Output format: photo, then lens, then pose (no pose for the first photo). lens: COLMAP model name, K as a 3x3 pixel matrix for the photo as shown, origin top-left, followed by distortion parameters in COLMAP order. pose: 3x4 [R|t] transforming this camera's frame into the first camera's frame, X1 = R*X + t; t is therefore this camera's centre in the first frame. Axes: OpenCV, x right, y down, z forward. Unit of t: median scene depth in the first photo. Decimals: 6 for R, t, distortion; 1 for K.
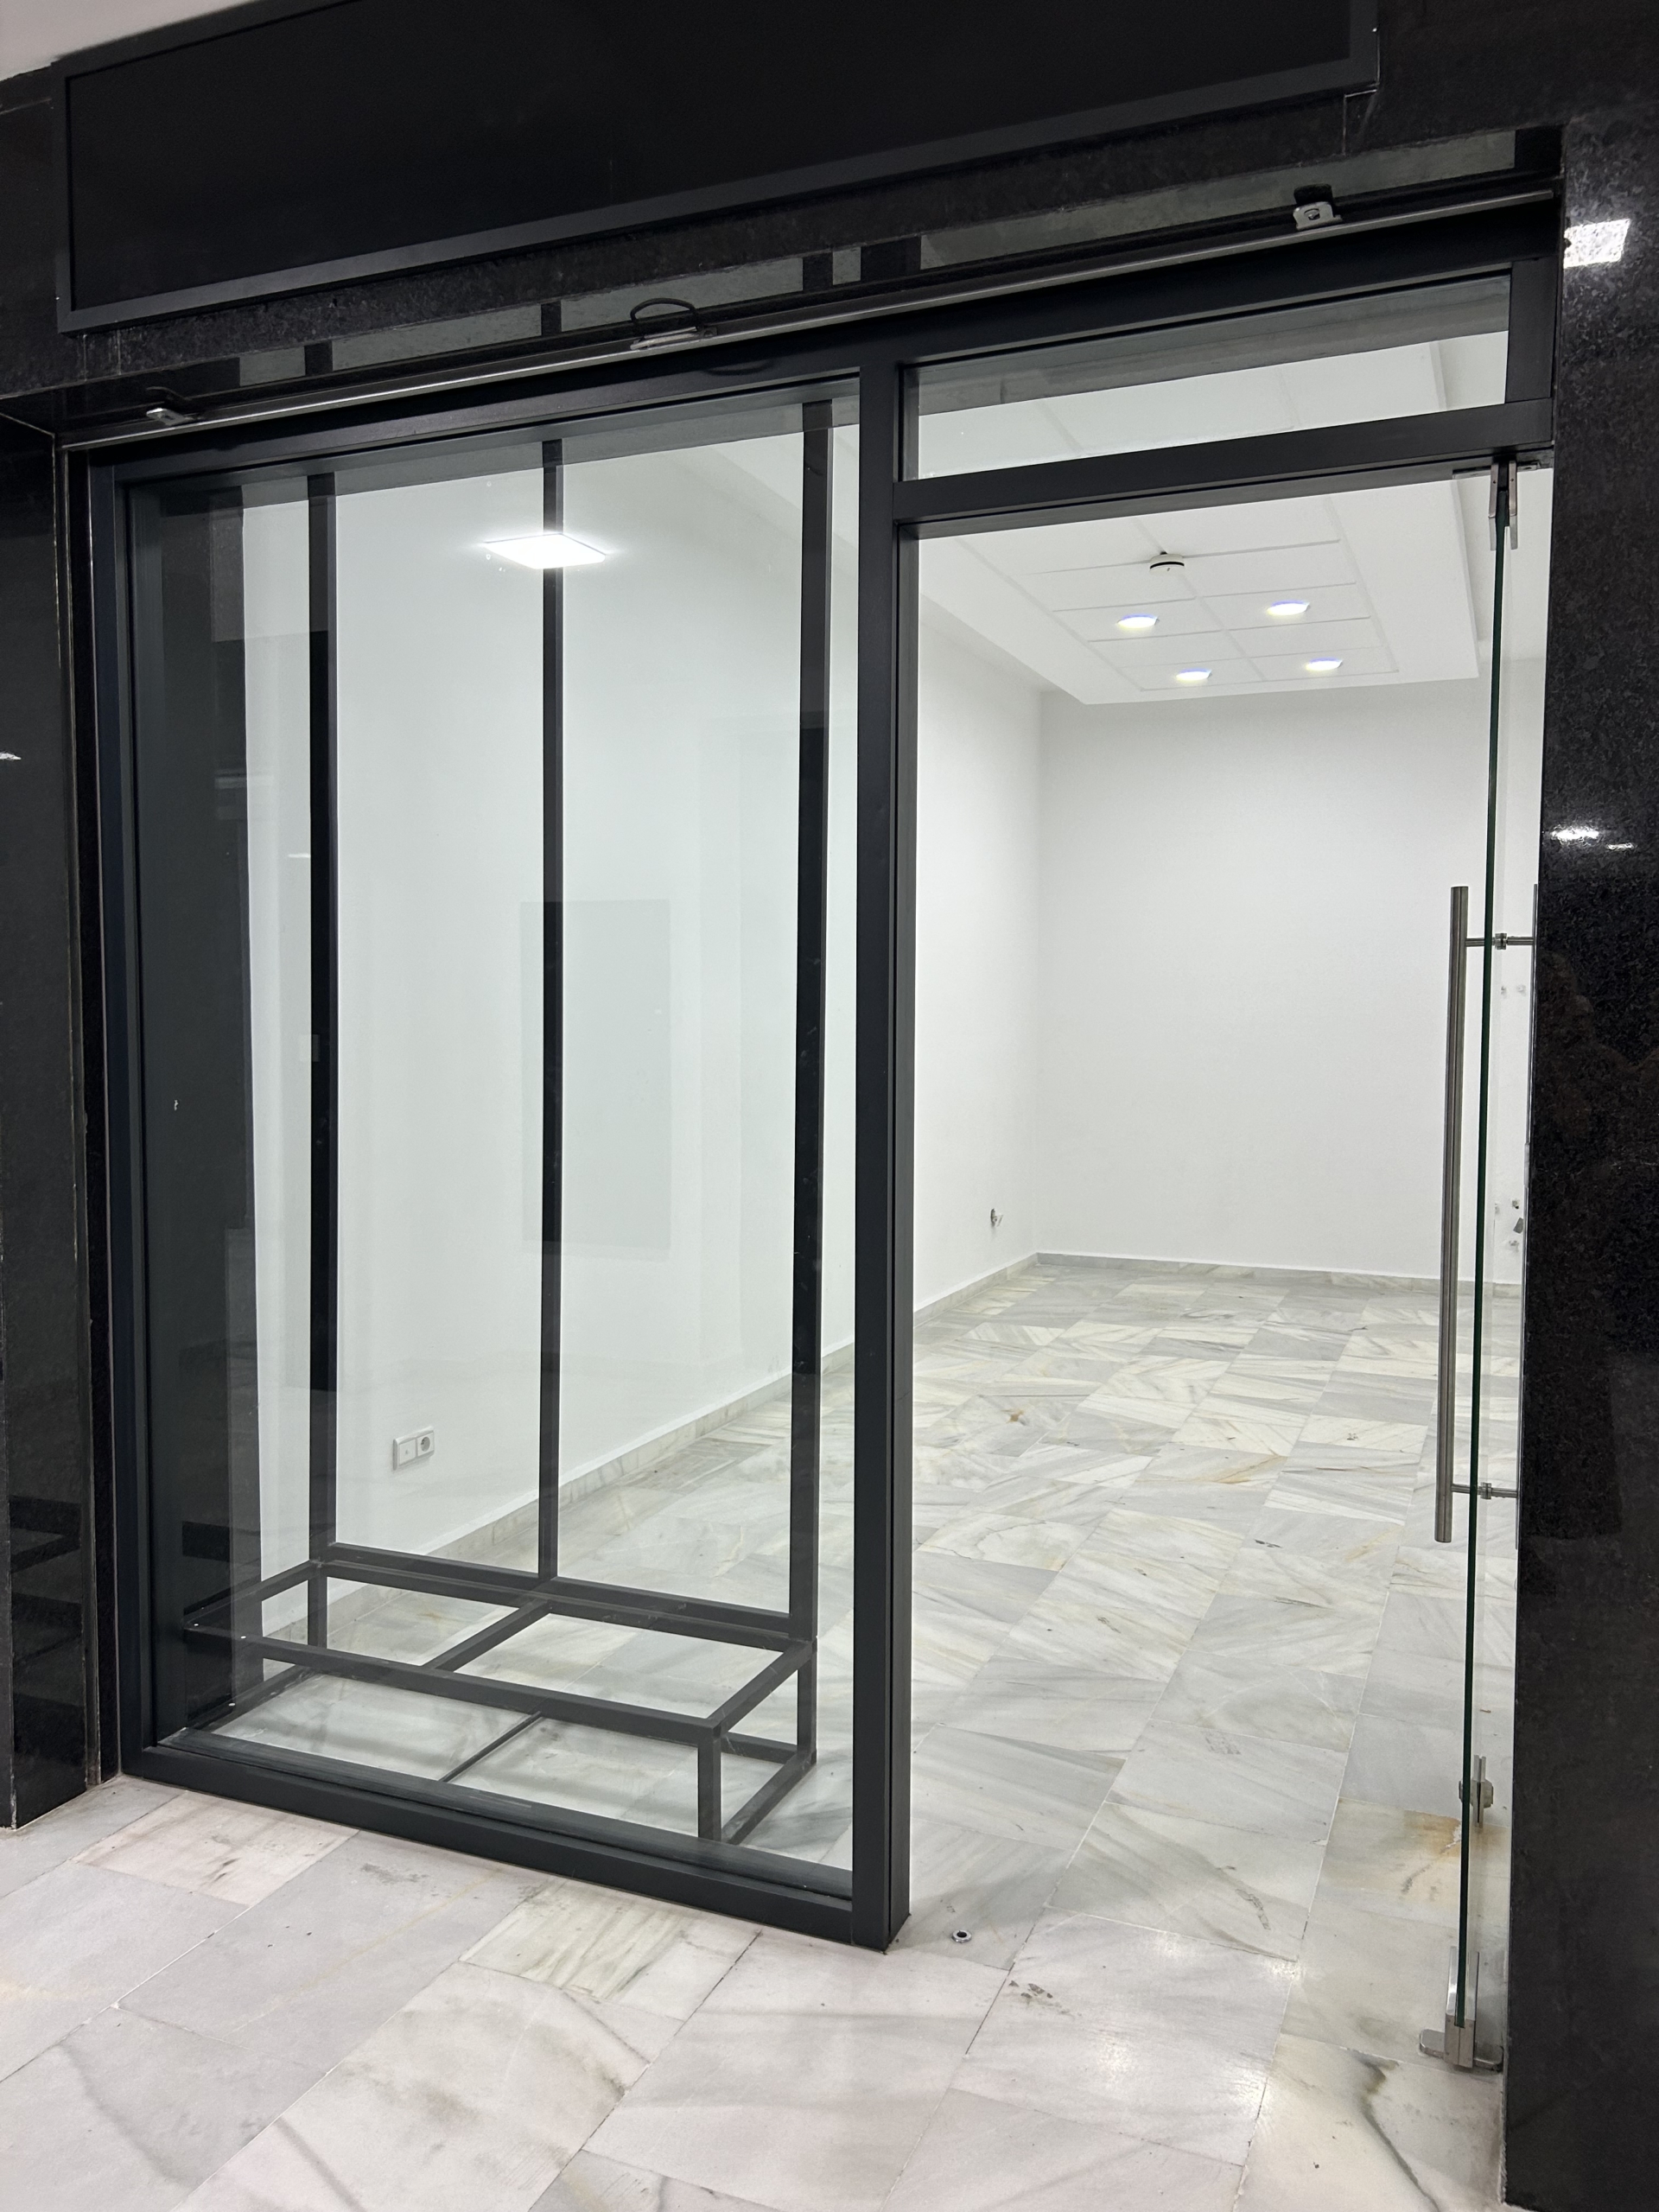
lens RADIAL K [[1661.0, 0, 818.6], [0, 1661.0, 1108.7], [0, 0, 1]] dist [-0.005114, 0.002504]
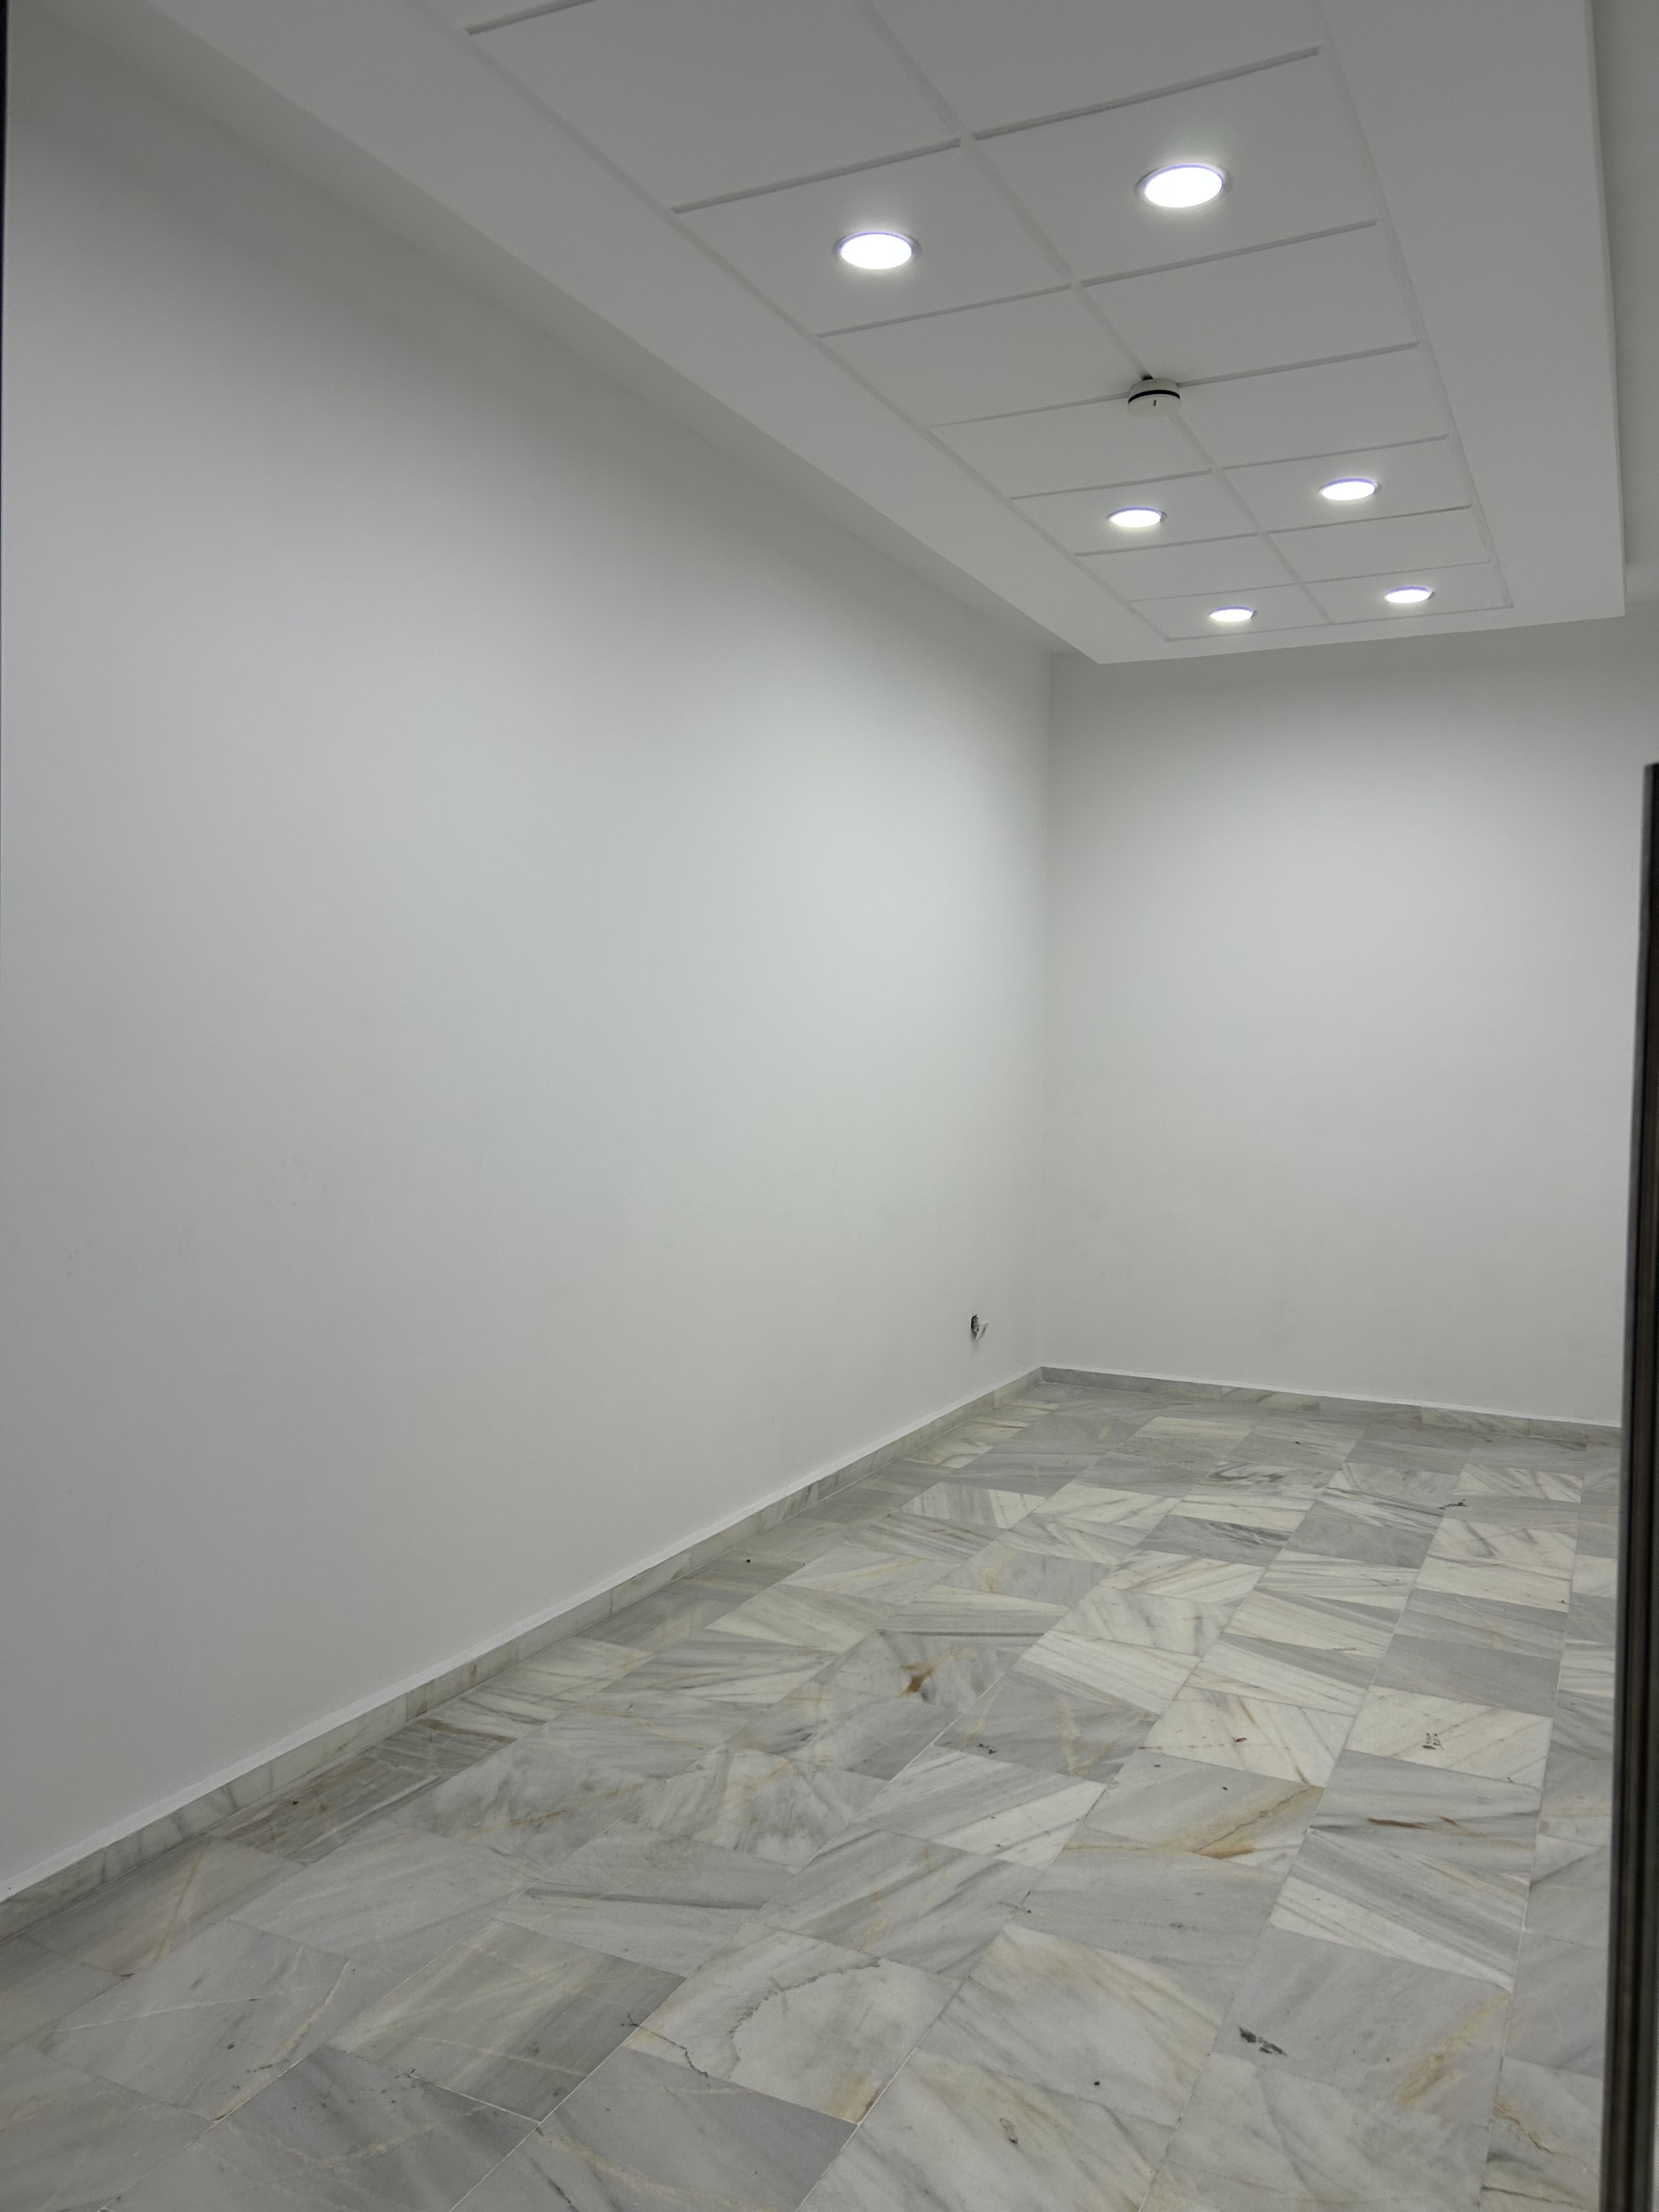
lens RADIAL K [[1661.0, 0, 842.0], [0, 1661.0, 1101.3], [0, 0, 1]] dist [-0.005114, 0.002504]
pose [[0.998677, 0.011888, -0.050036, 0.123012], [-0.013126, 0.999614, -0.024478, -0.030048], [0.049726, 0.025103, 0.998447, 0.343056]]
